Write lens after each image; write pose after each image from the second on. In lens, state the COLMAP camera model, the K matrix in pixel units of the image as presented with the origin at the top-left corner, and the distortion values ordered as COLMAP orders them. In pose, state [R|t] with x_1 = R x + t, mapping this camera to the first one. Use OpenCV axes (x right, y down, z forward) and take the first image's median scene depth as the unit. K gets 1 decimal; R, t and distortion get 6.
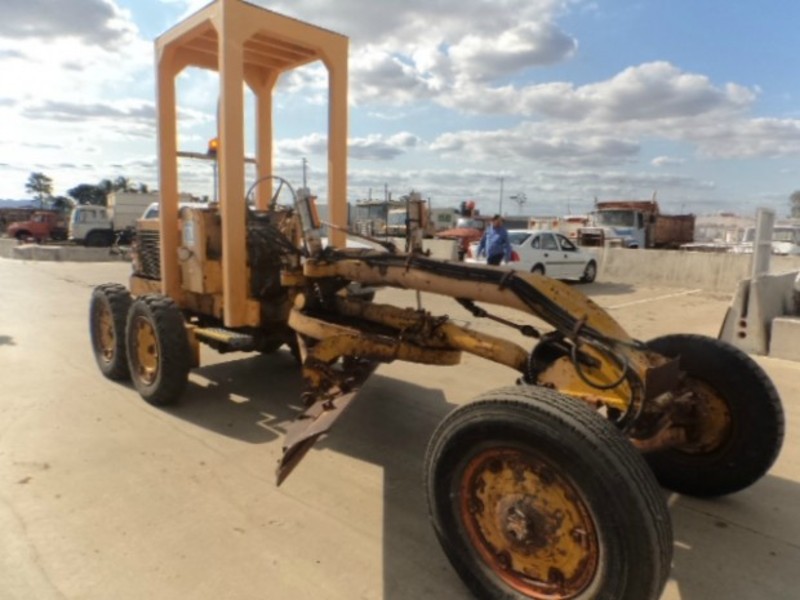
lens RADIAL K [[549.2, 0, 411.6], [0, 549.2, 300.0], [0, 0, 1]] dist [-0.015077, -0.003620]
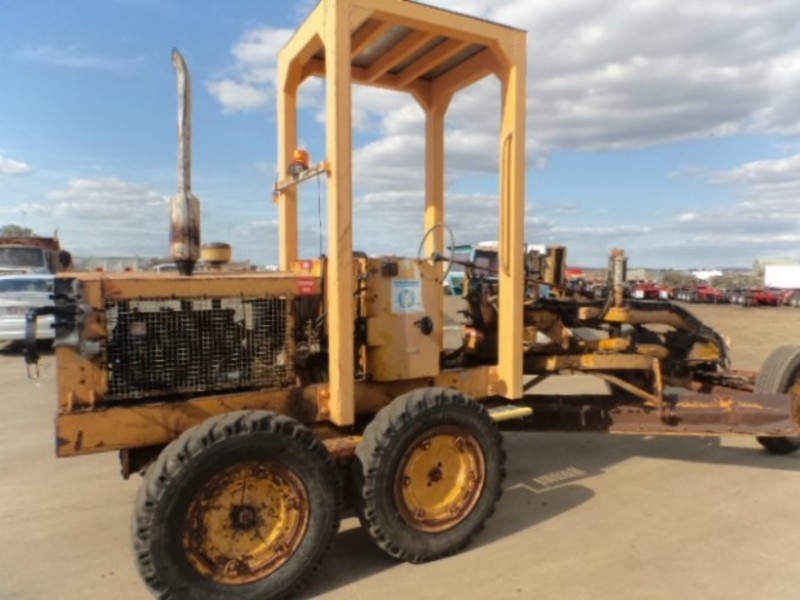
lens RADIAL K [[549.2, 0, 402.4], [0, 549.2, 300.3], [0, 0, 1]] dist [-0.015077, -0.003620]
pose [[0.296342, -0.072314, 0.952340, -1.160424], [0.130377, 0.990858, 0.034669, -0.153850], [-0.946141, 0.113889, 0.303061, 0.862112]]
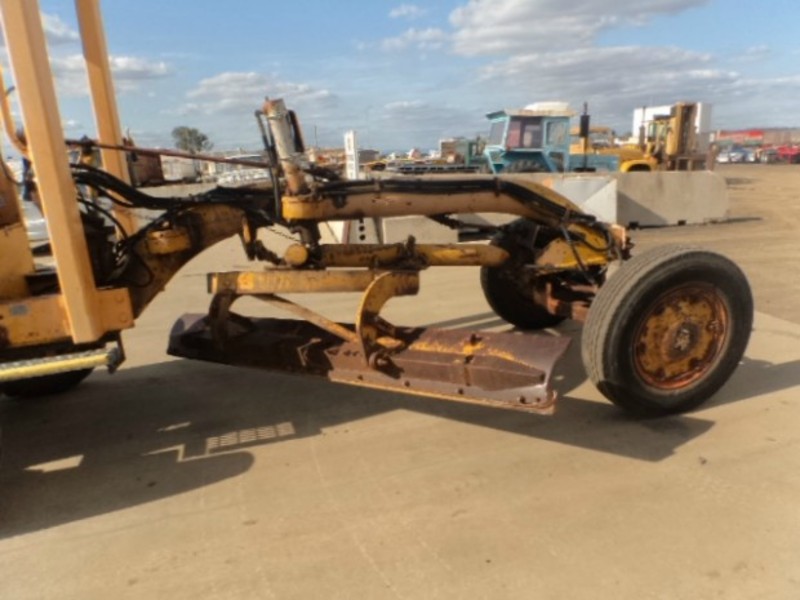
lens RADIAL K [[546.4, 0, 410.1], [0, 546.4, 305.0], [0, 0, 1]] dist [-0.019257, 0.005098]
pose [[0.527605, -0.278295, 0.802612, -0.590185], [0.184798, 0.959789, 0.211315, -0.048590], [-0.829146, 0.036830, 0.557818, 0.365752]]
